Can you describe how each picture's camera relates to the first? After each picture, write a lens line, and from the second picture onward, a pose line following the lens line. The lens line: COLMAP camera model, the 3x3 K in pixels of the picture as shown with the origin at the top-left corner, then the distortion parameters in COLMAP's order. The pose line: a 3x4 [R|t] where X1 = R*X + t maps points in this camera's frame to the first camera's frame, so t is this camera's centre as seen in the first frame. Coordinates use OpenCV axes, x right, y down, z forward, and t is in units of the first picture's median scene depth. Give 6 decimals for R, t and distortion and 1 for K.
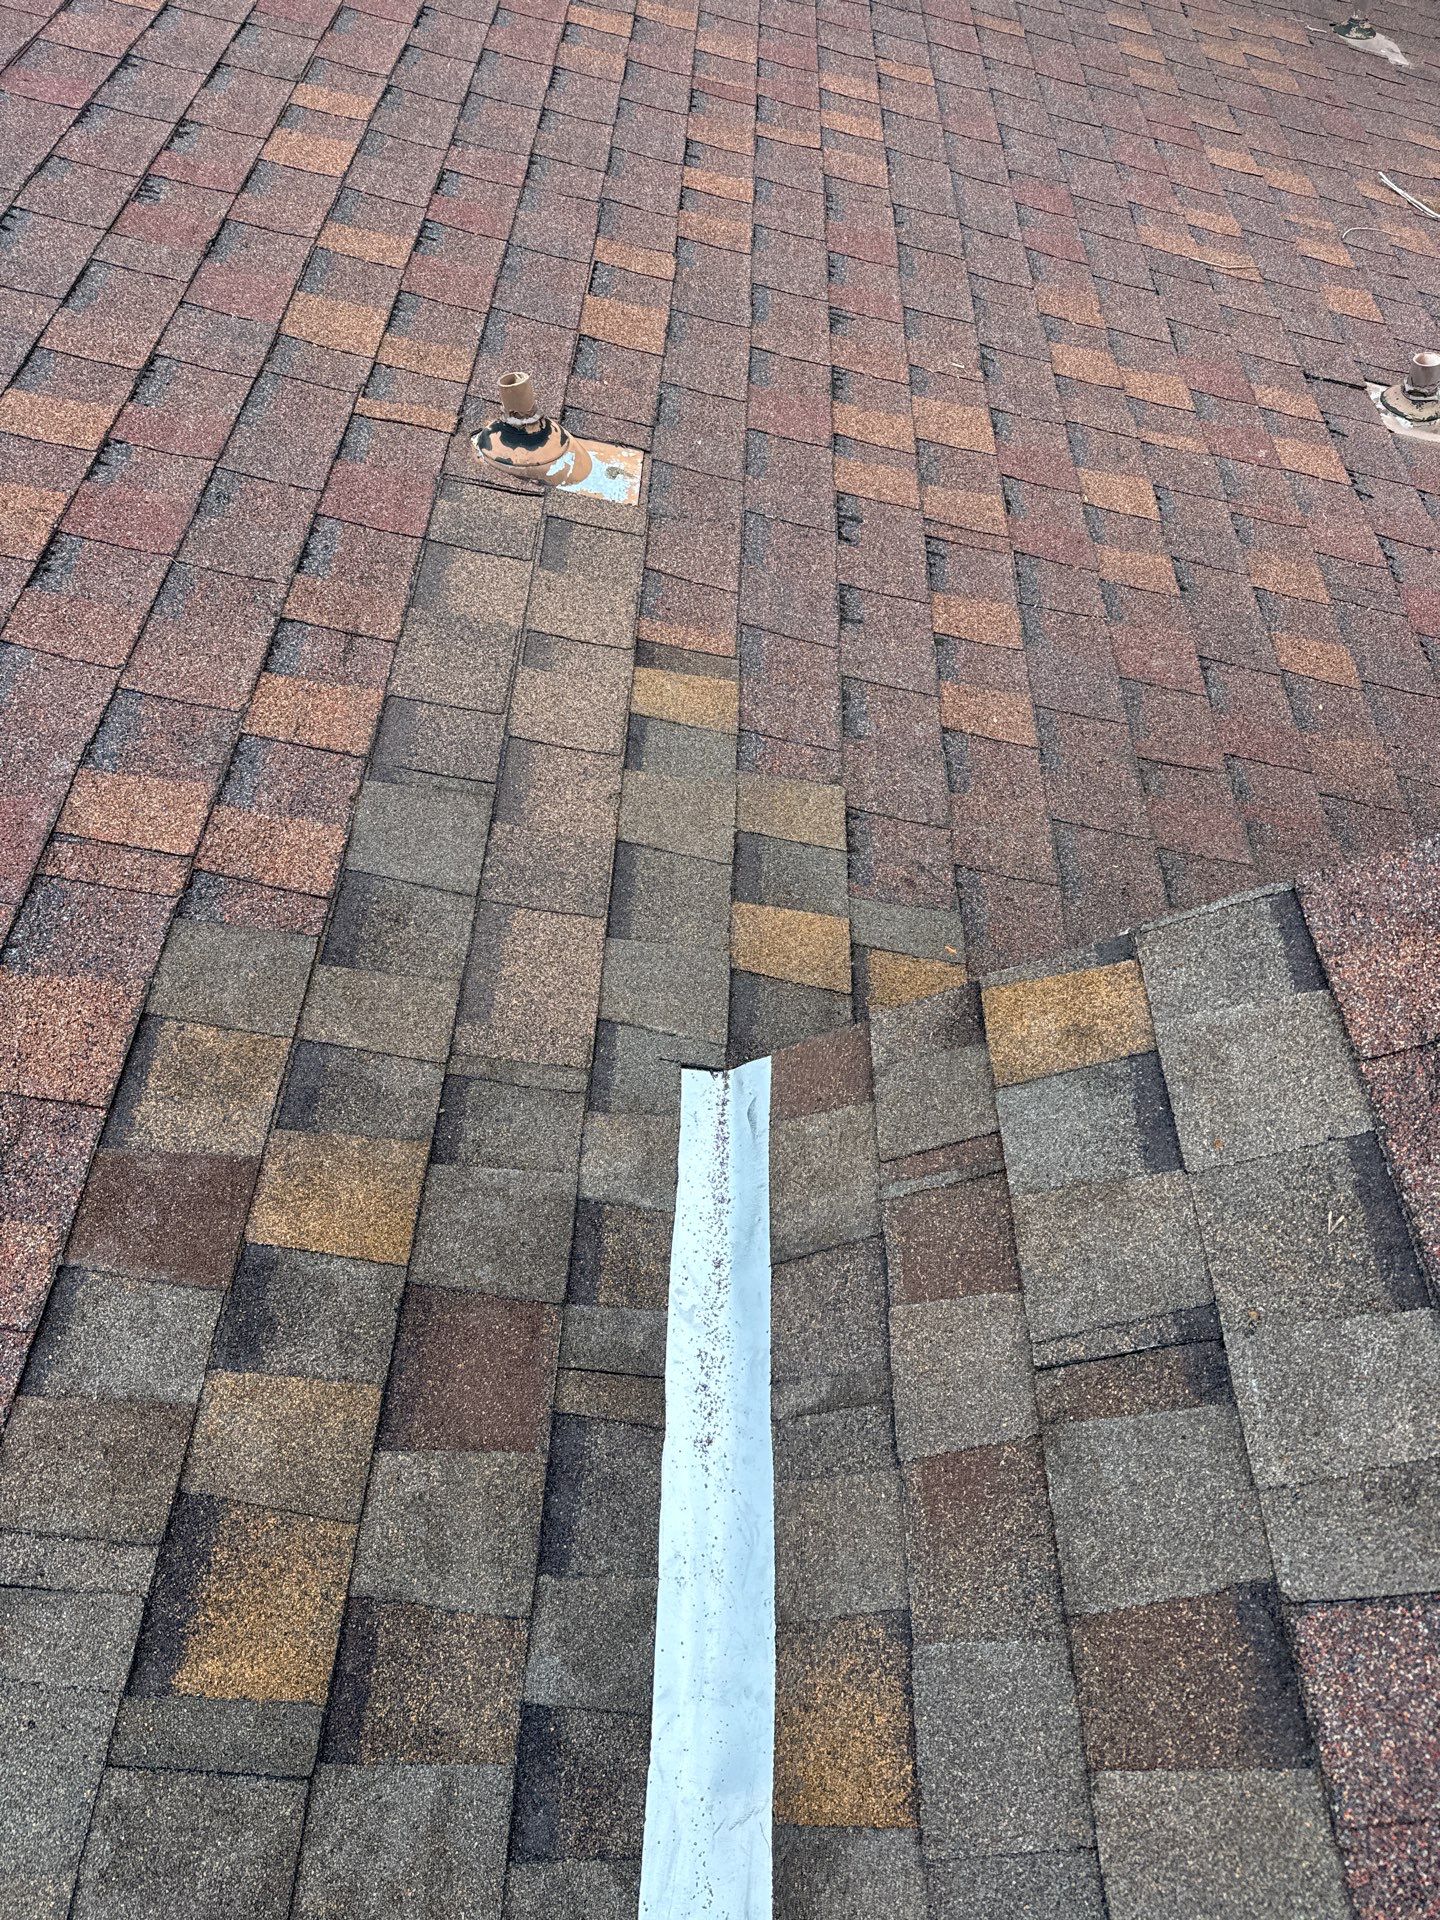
lens RADIAL K [[1339.7, 0, 708.3], [0, 1339.7, 971.0], [0, 0, 1]] dist [0.005414, -0.017672]
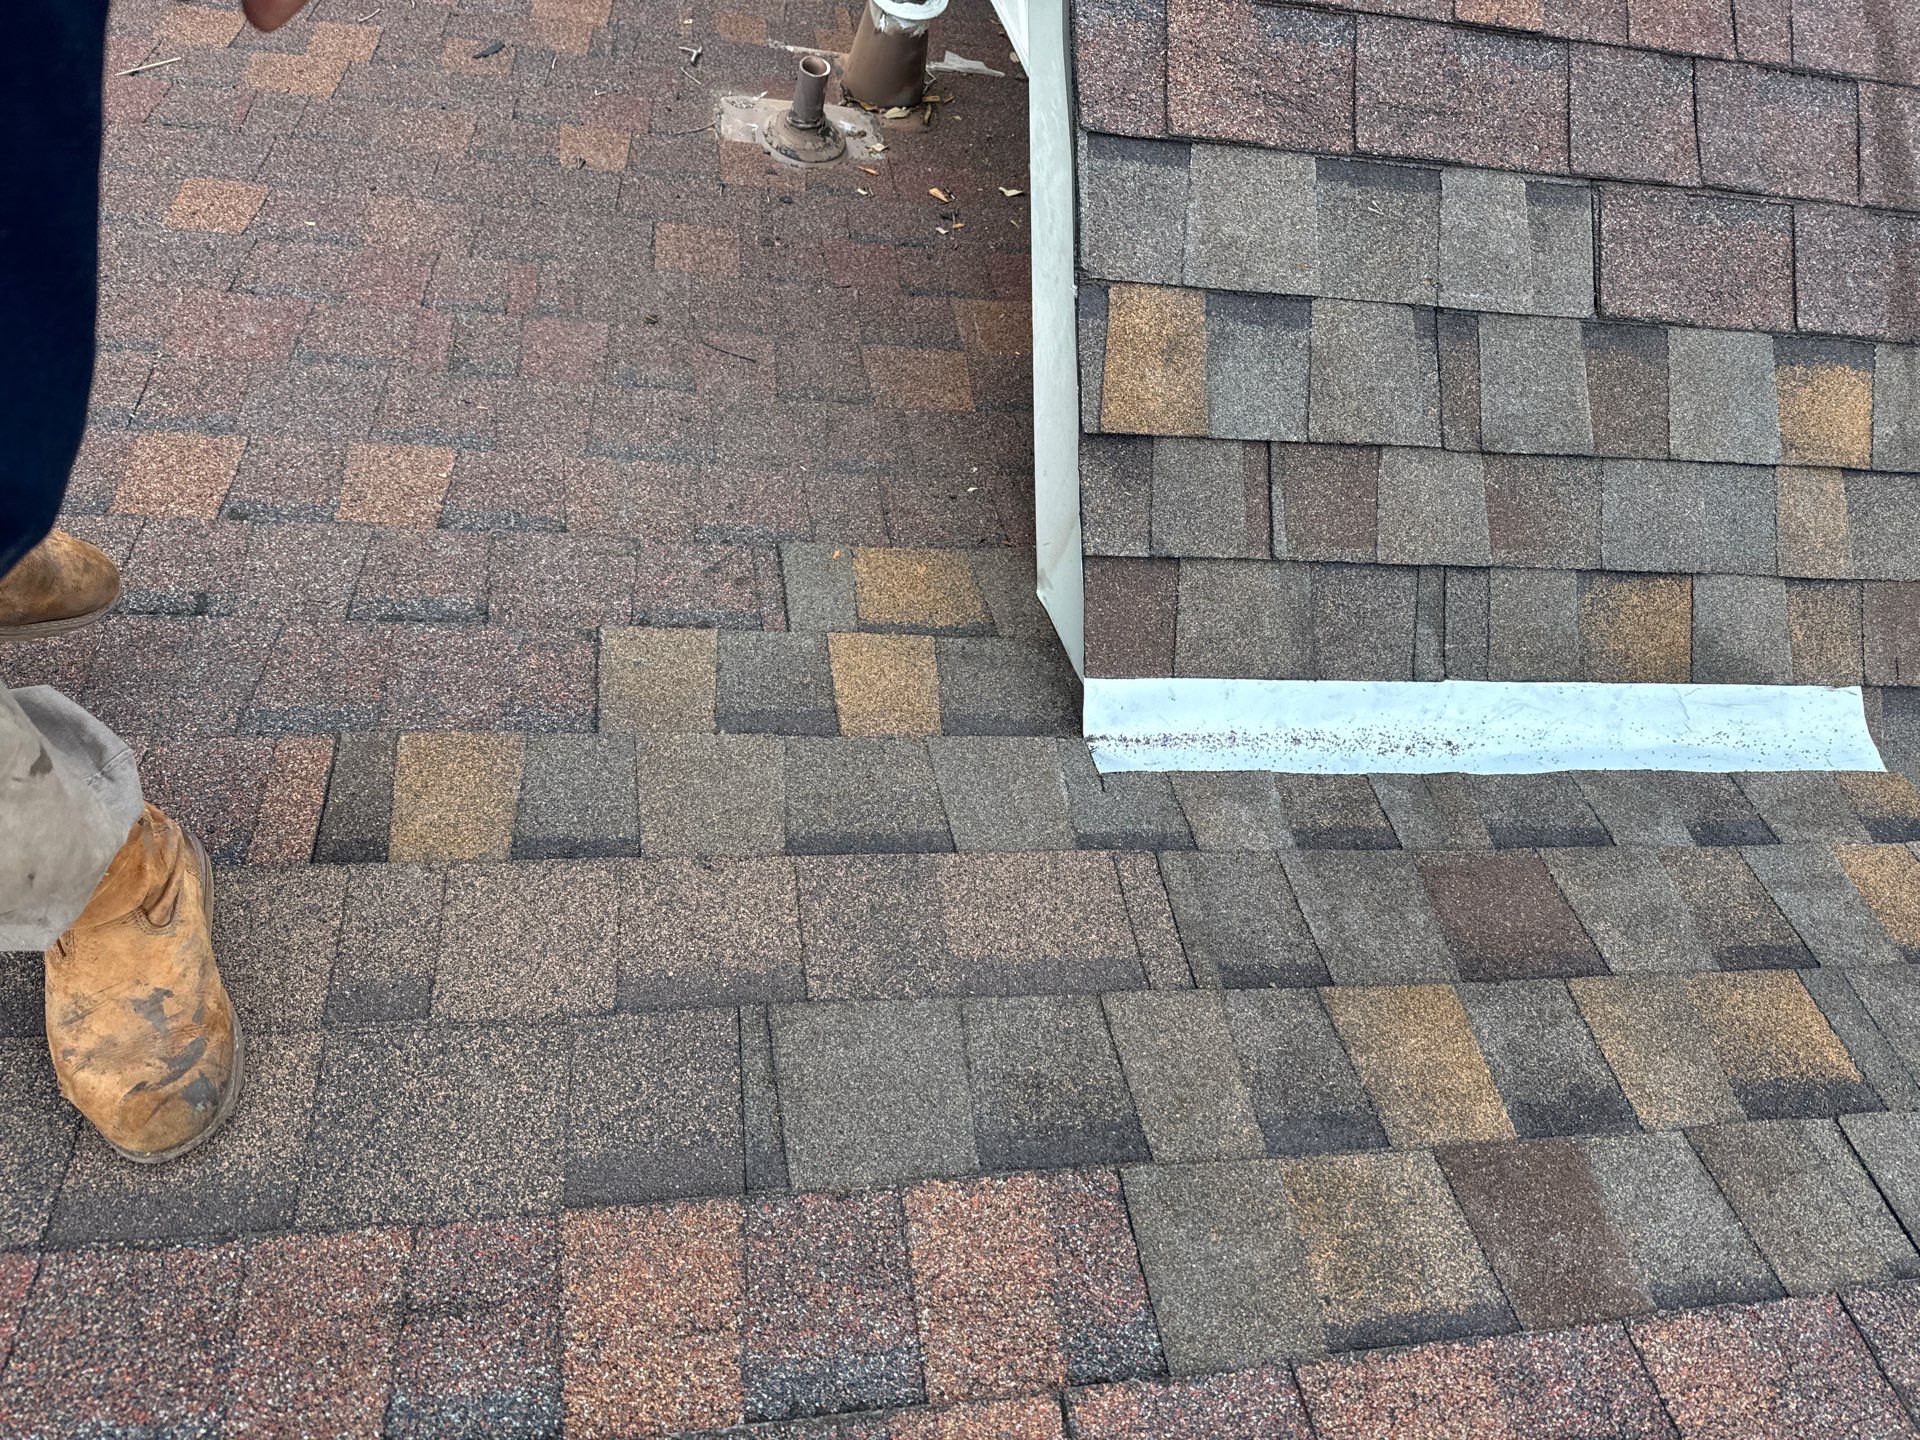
lens RADIAL K [[1339.7, 0, 976.8], [0, 1339.7, 709.1], [0, 0, 1]] dist [0.005414, -0.017672]
pose [[-0.144222, -0.854359, 0.499270, -0.476197], [0.650114, 0.298572, 0.698718, -0.709079], [-0.746024, 0.425353, 0.512370, 0.668794]]
